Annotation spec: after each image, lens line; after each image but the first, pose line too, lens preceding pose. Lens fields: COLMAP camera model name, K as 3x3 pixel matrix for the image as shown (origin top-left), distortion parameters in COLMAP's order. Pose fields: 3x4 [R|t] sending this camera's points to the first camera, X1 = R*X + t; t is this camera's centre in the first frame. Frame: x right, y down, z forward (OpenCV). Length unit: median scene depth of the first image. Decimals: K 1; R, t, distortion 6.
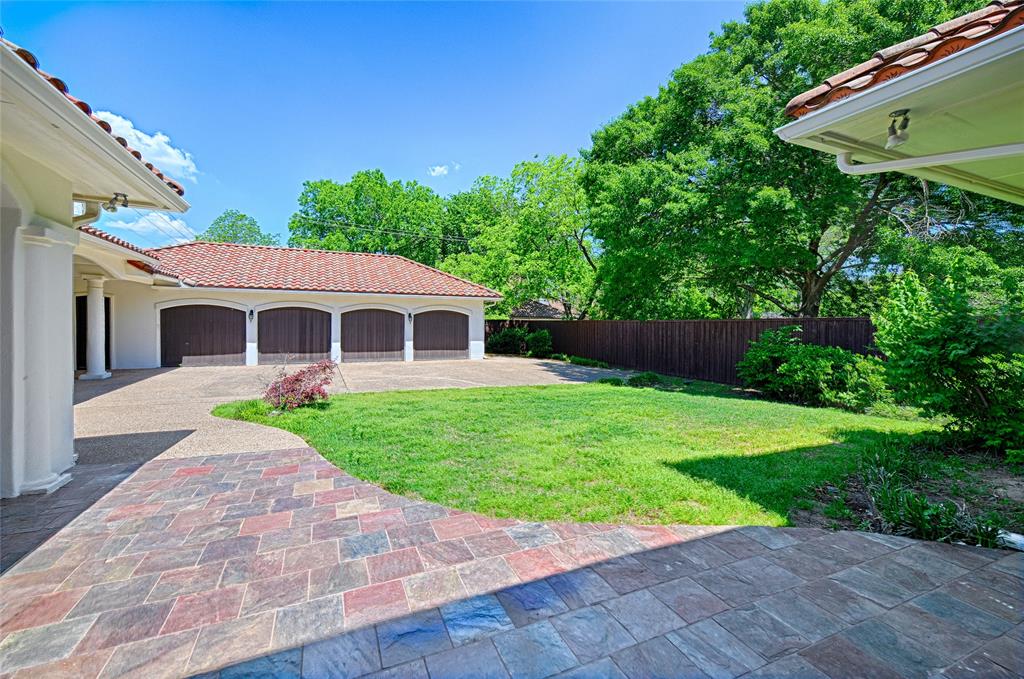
lens RADIAL K [[424.9, 0, 510.4], [0, 424.9, 330.2], [0, 0, 1]] dist [0.001668, 0.000091]
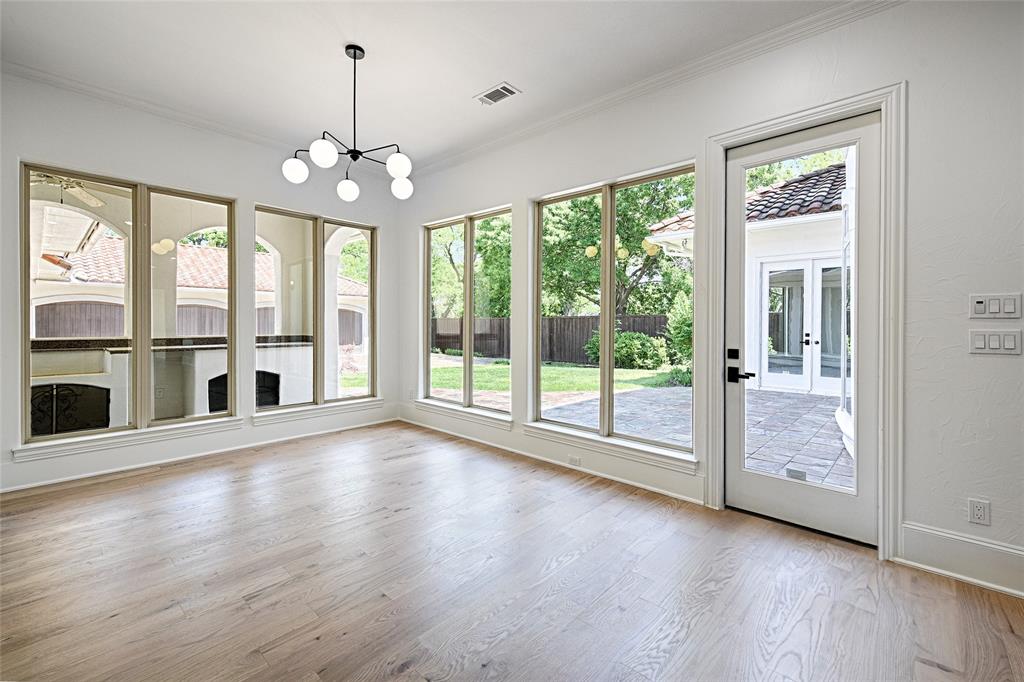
lens RADIAL K [[424.9, 0, 510.4], [0, 424.9, 331.7], [0, 0, 1]] dist [0.001668, 0.000091]
pose [[0.919303, -0.014007, 0.393301, -0.313524], [0.012533, 0.999902, 0.006316, 0.016562], [-0.393351, -0.000877, 0.919388, -0.280791]]
